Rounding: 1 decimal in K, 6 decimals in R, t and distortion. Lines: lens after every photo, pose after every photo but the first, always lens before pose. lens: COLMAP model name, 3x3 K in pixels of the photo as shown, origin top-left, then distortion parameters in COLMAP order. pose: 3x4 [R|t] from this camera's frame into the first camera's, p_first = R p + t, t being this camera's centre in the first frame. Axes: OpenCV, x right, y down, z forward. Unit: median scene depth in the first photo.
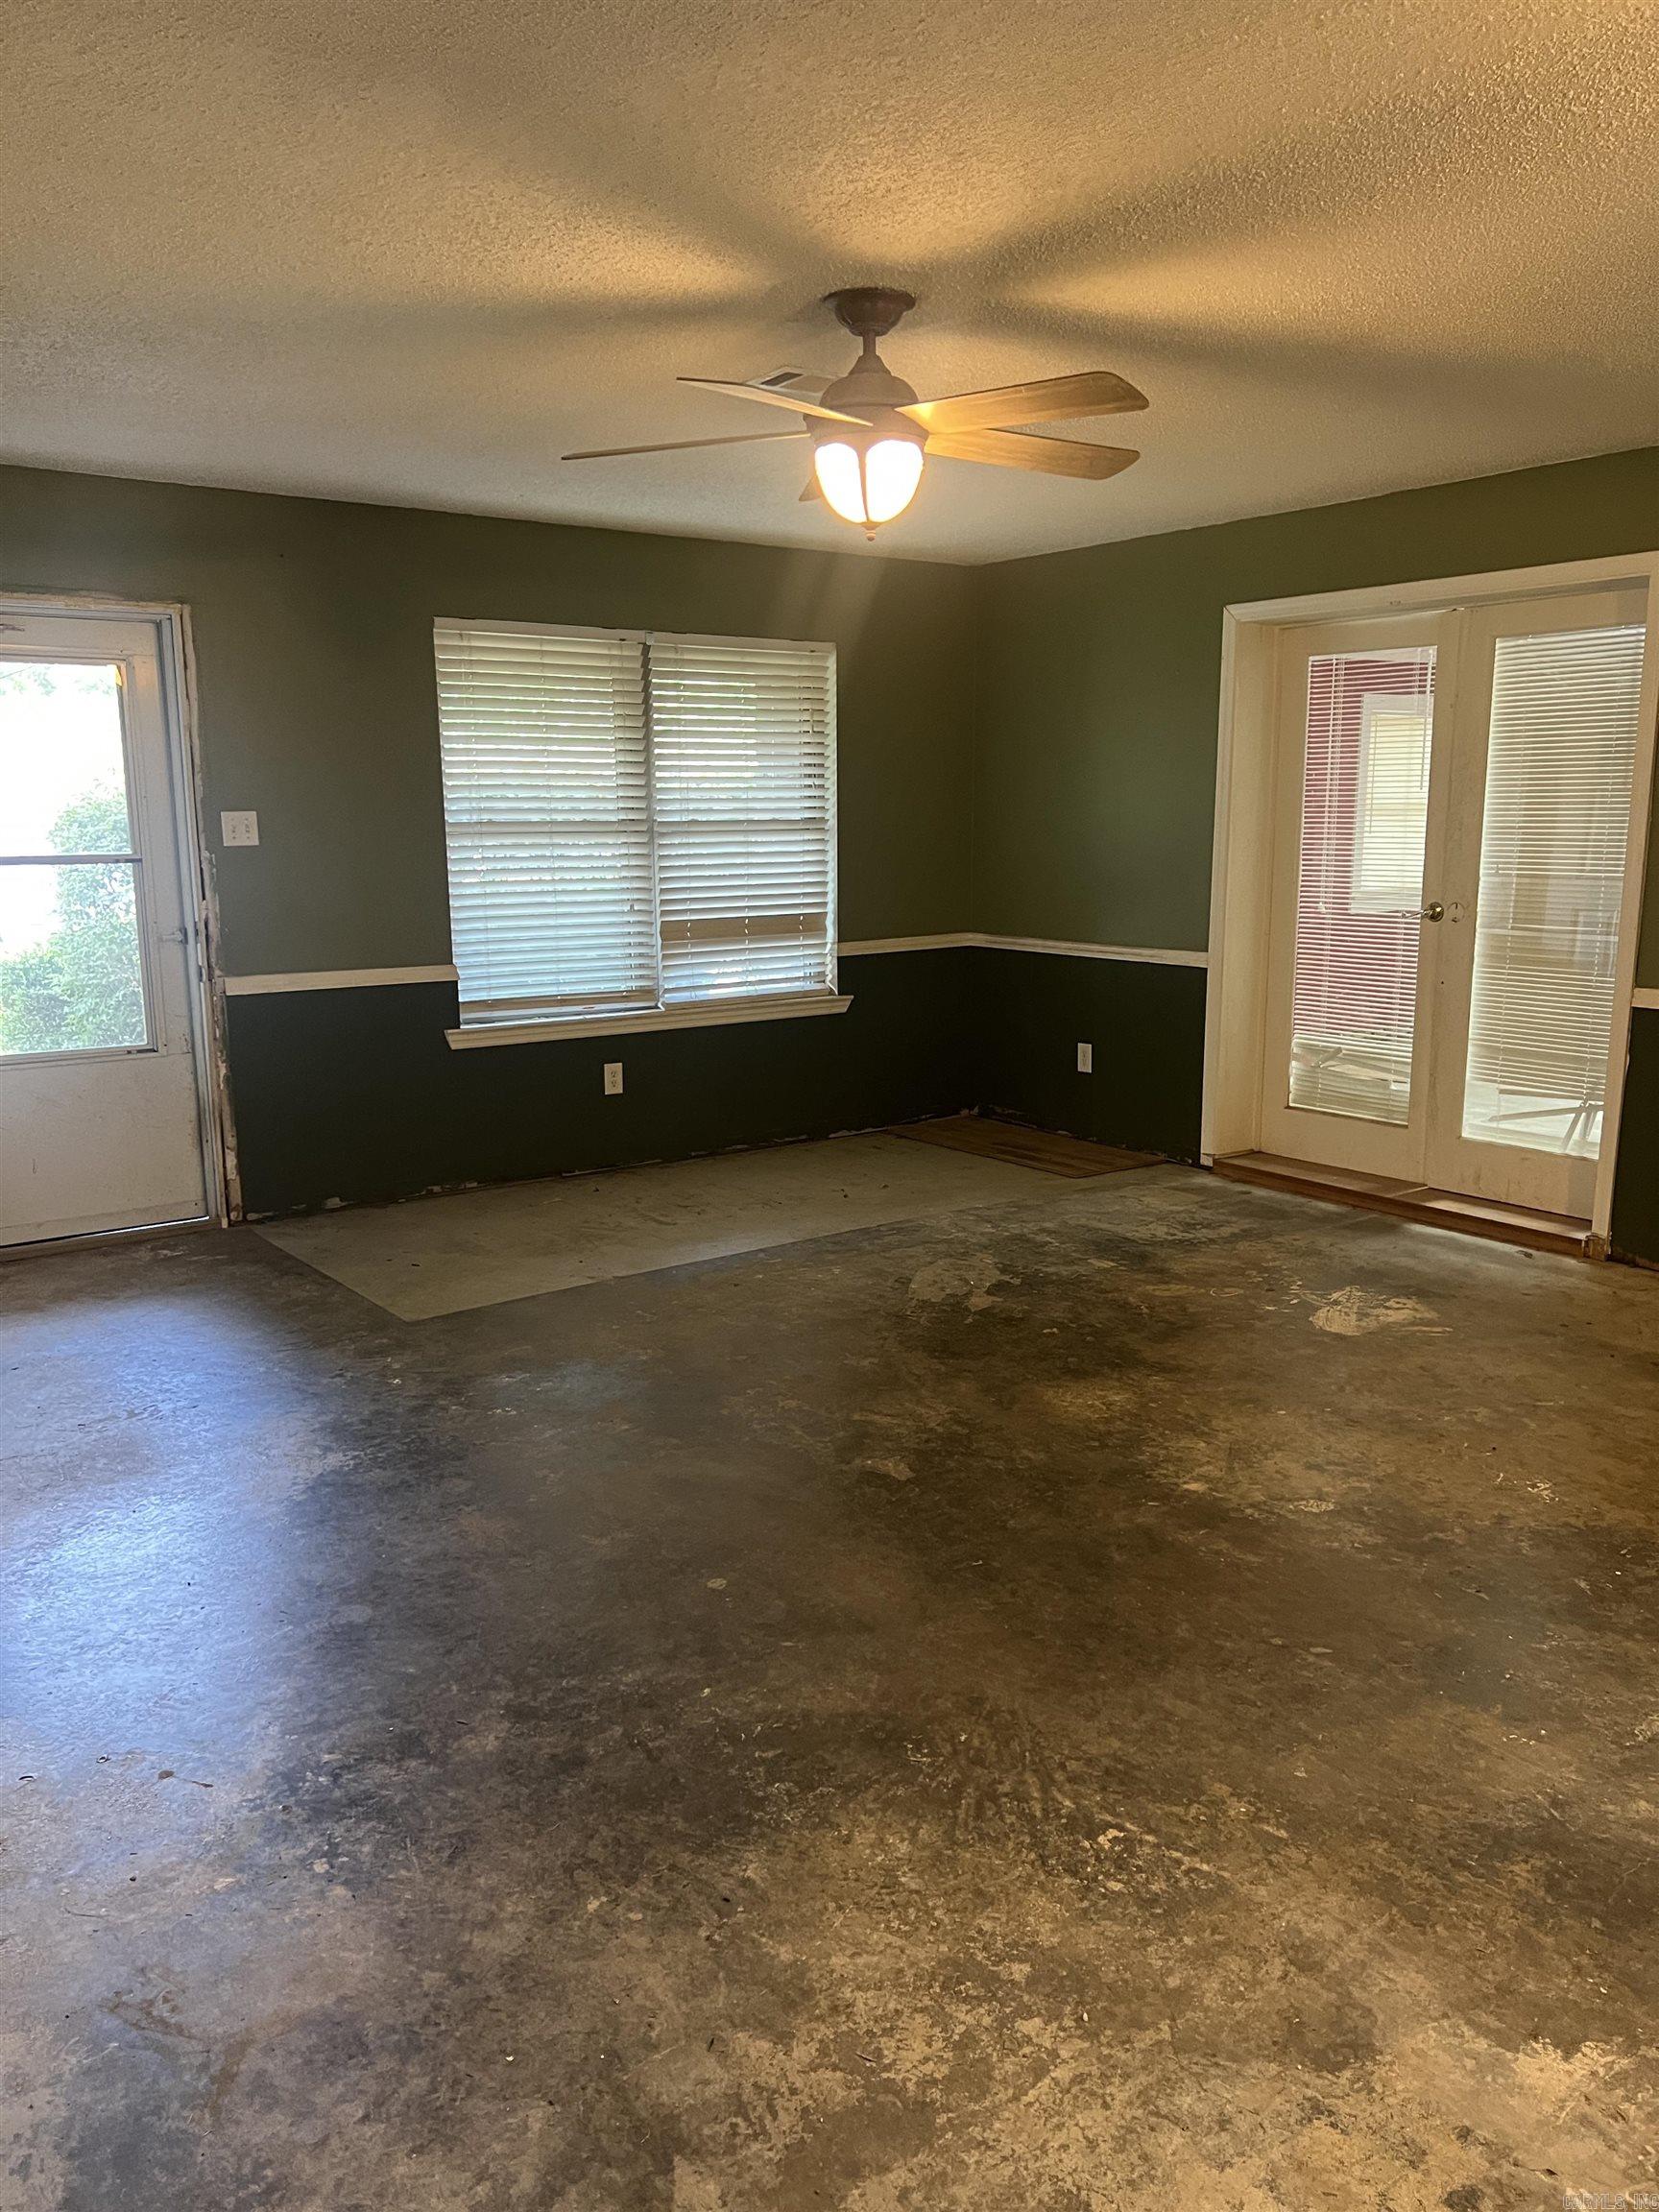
lens RADIAL K [[1663.5, 0, 832.5], [0, 1663.5, 1093.8], [0, 0, 1]] dist [0.063819, -0.061147]
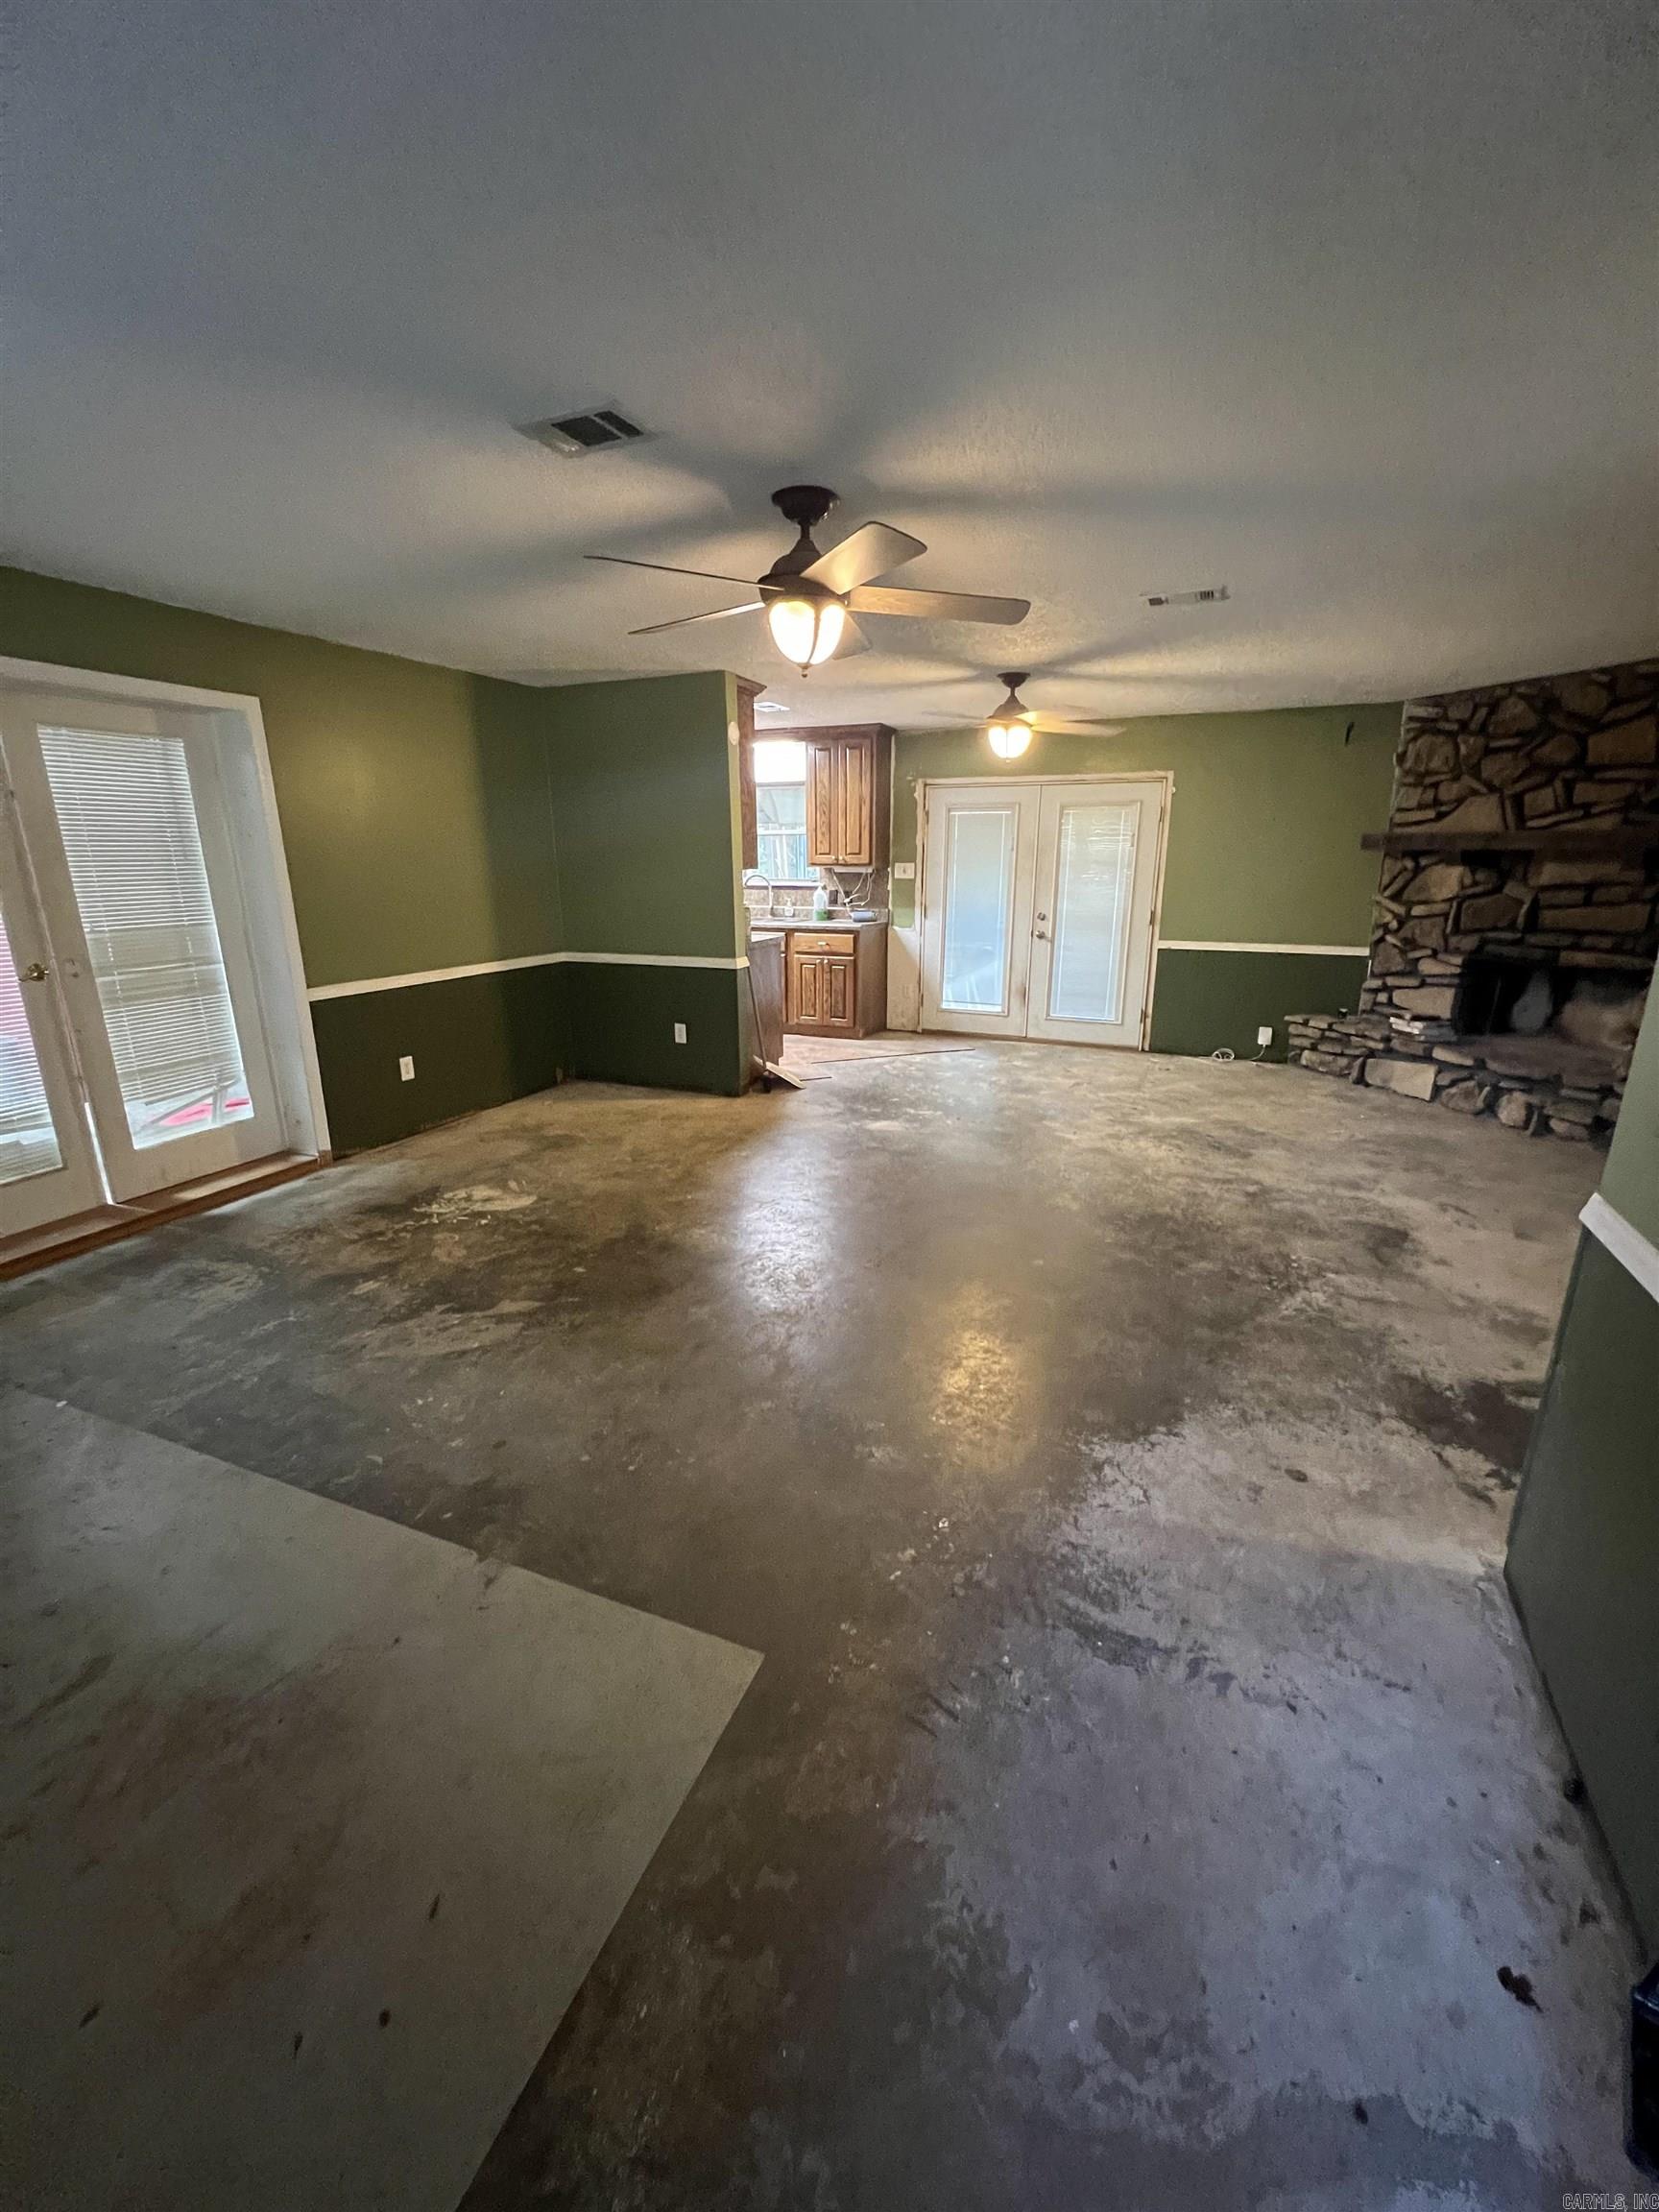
lens RADIAL K [[884.0, 0, 832.8], [0, 884.0, 1095.2], [0, 0, 1]] dist [-0.001699, 0.000600]
pose [[-0.507557, -0.219571, 0.833171, -0.505212], [0.154581, 0.928089, 0.338755, -0.186271], [-0.847638, 0.300730, -0.437117, 1.043877]]
